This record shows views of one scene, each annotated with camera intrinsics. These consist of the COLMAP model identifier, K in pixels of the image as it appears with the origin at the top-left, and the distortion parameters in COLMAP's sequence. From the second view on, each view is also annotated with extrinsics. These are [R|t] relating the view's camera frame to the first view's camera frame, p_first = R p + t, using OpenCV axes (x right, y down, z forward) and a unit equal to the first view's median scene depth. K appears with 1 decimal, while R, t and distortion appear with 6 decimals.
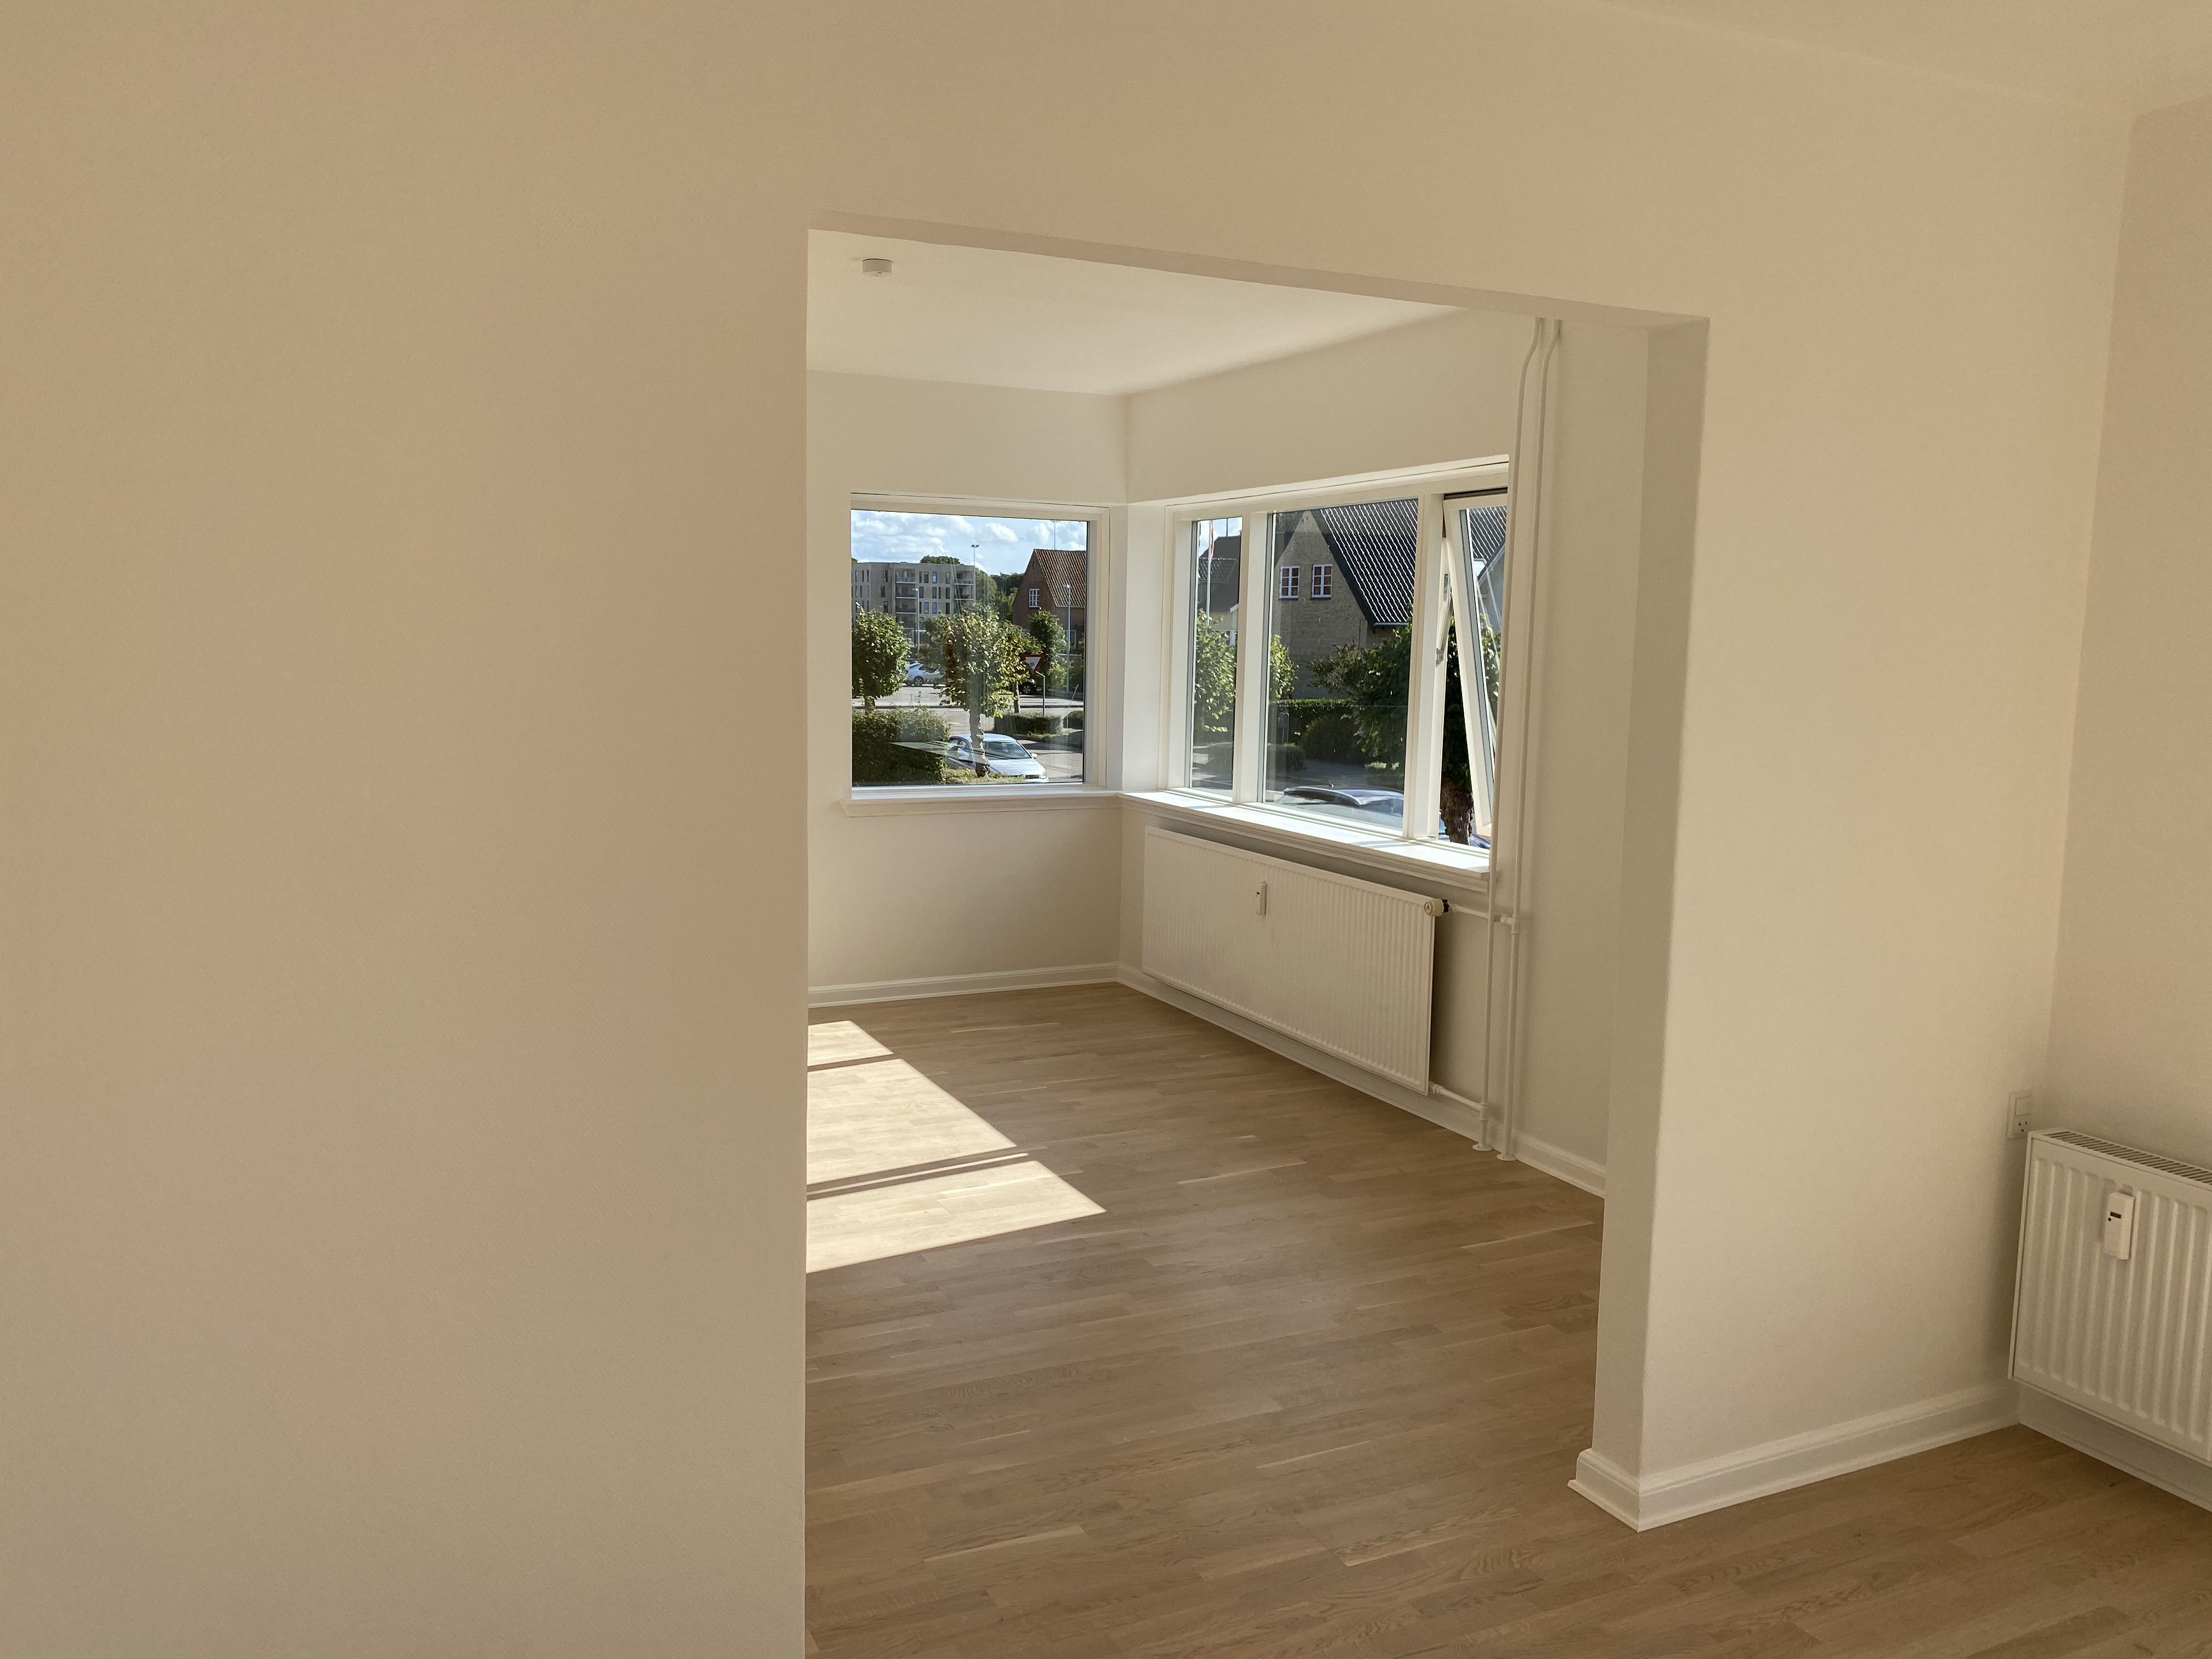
lens RADIAL K [[1657.6, 0, 1103.3], [0, 1657.6, 827.4], [0, 0, 1]] dist [0.021123, -0.045628]
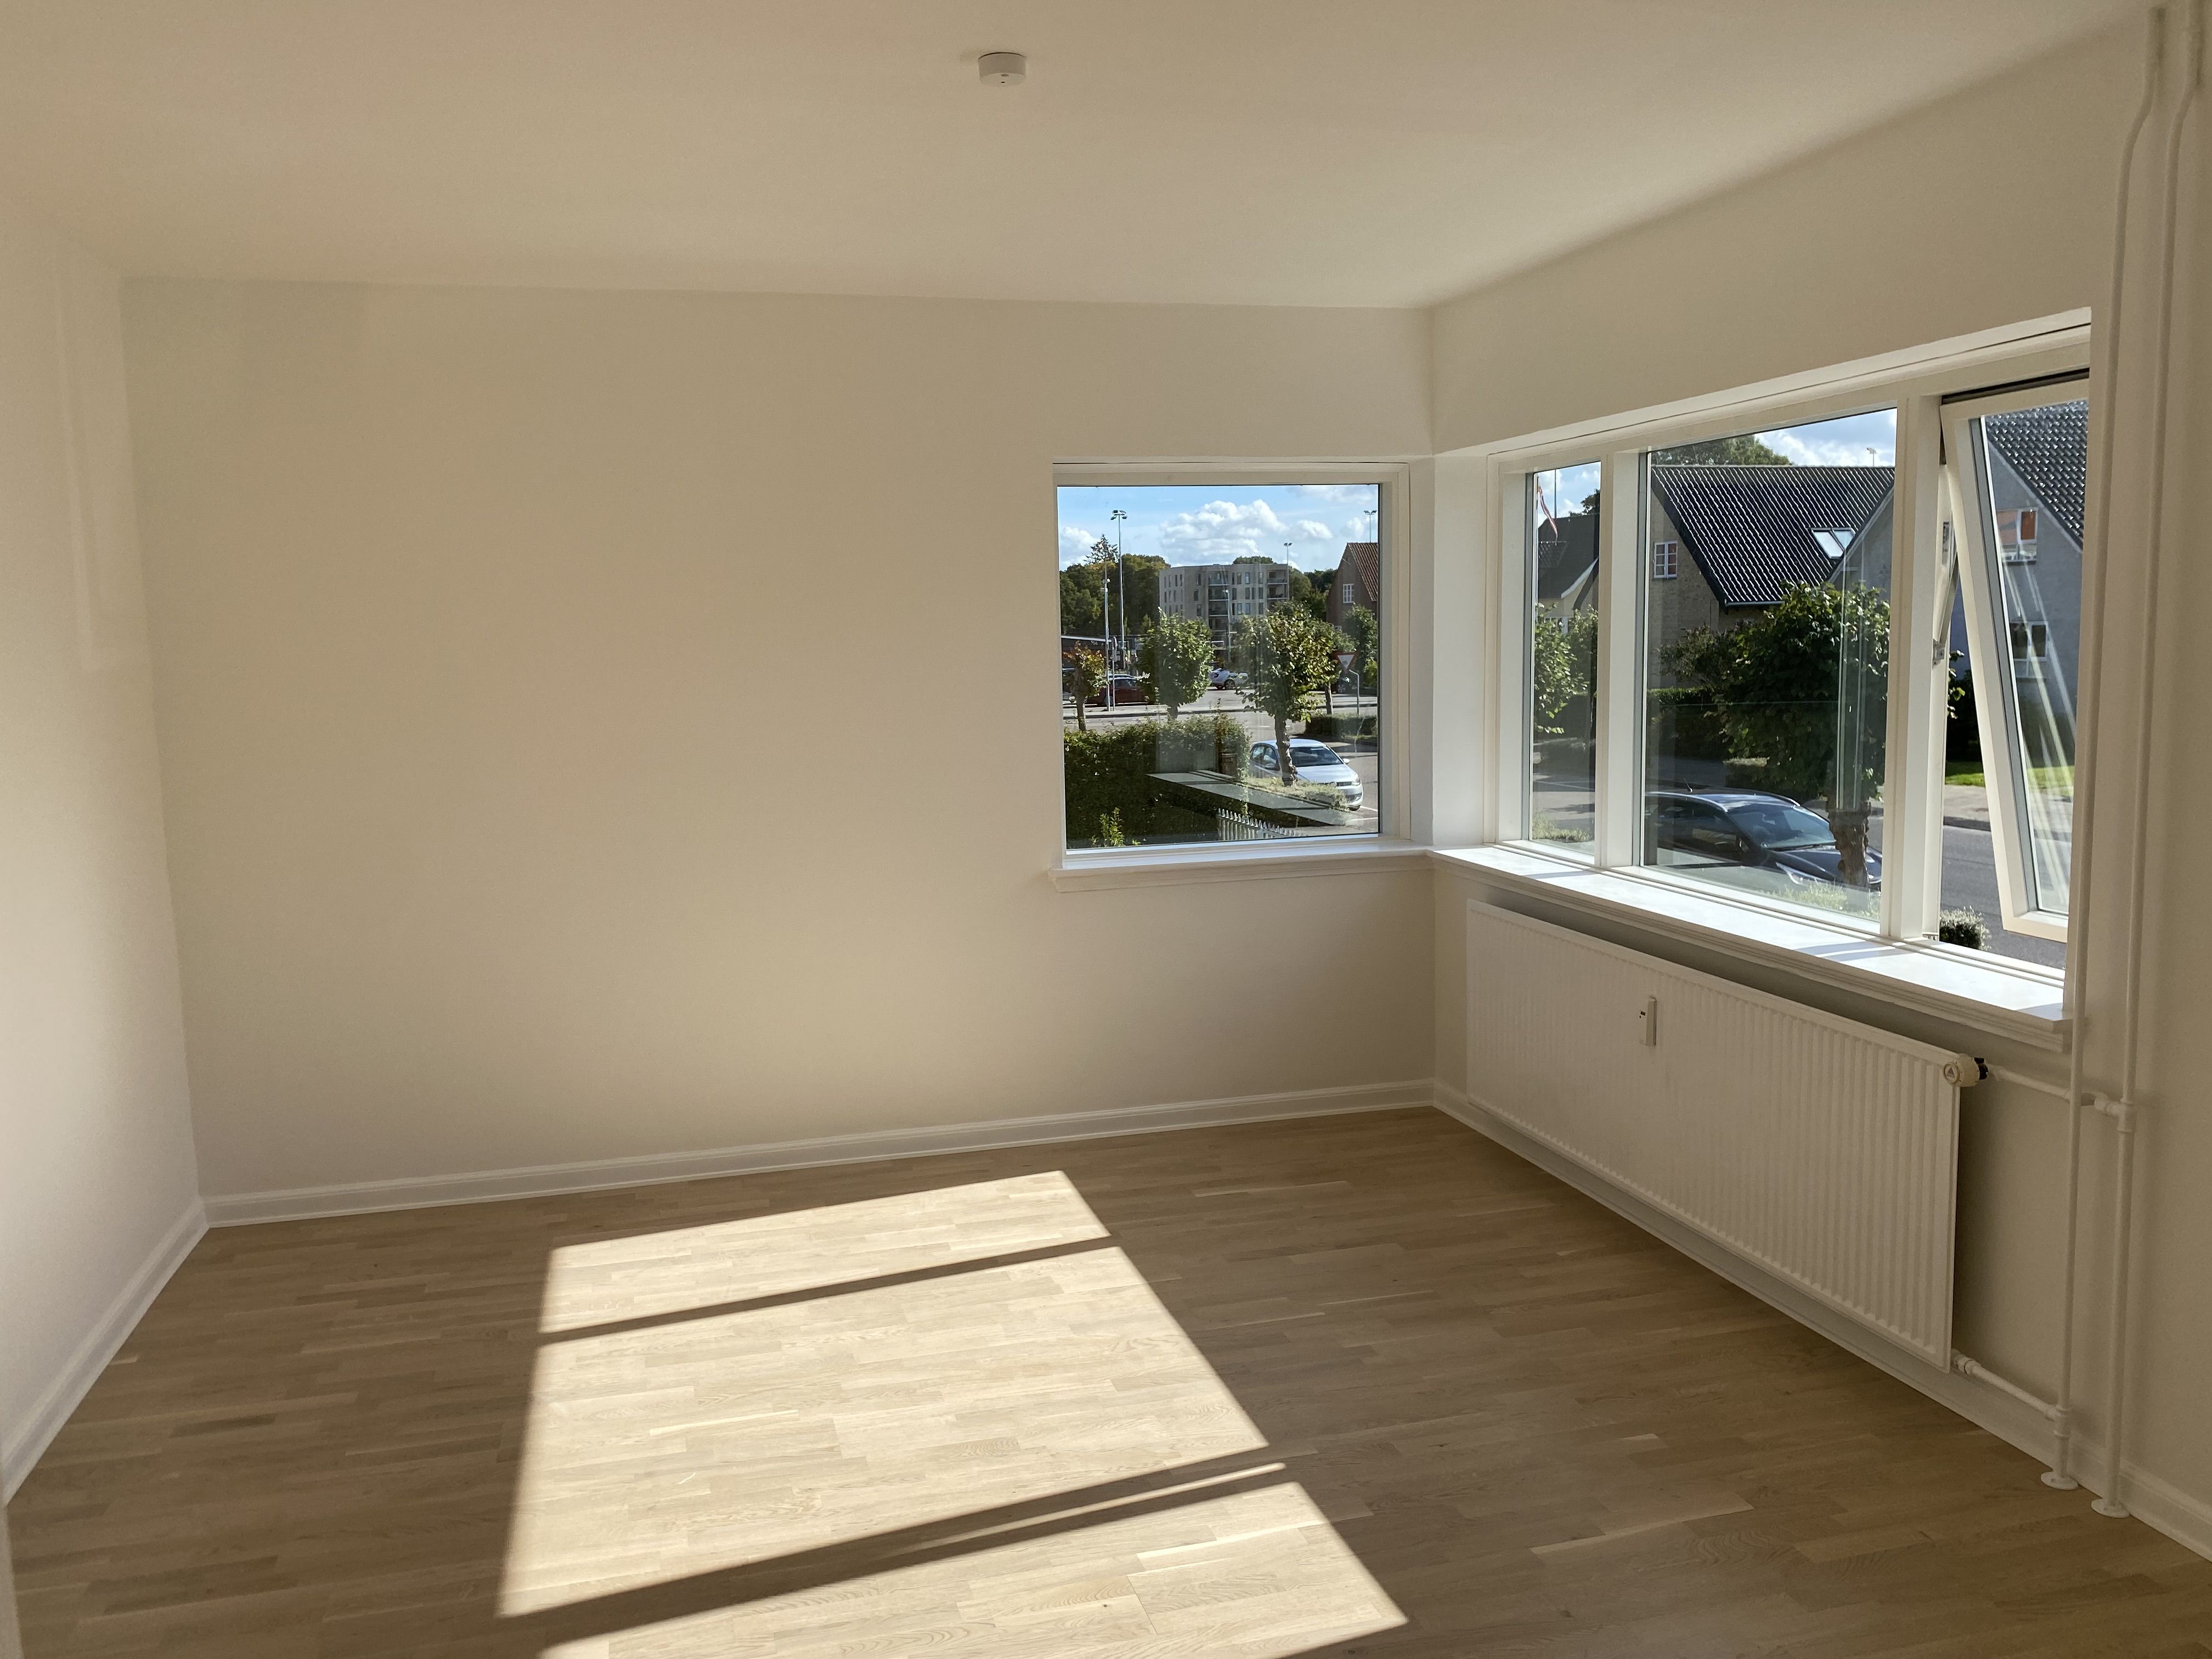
lens RADIAL K [[1657.6, 0, 1064.2], [0, 1657.6, 801.3], [0, 0, 1]] dist [0.021123, -0.045628]
pose [[0.976799, -0.019512, -0.213266, 0.010279], [0.016096, 0.999713, -0.017744, -0.038923], [0.213551, 0.013900, 0.976833, 0.299925]]
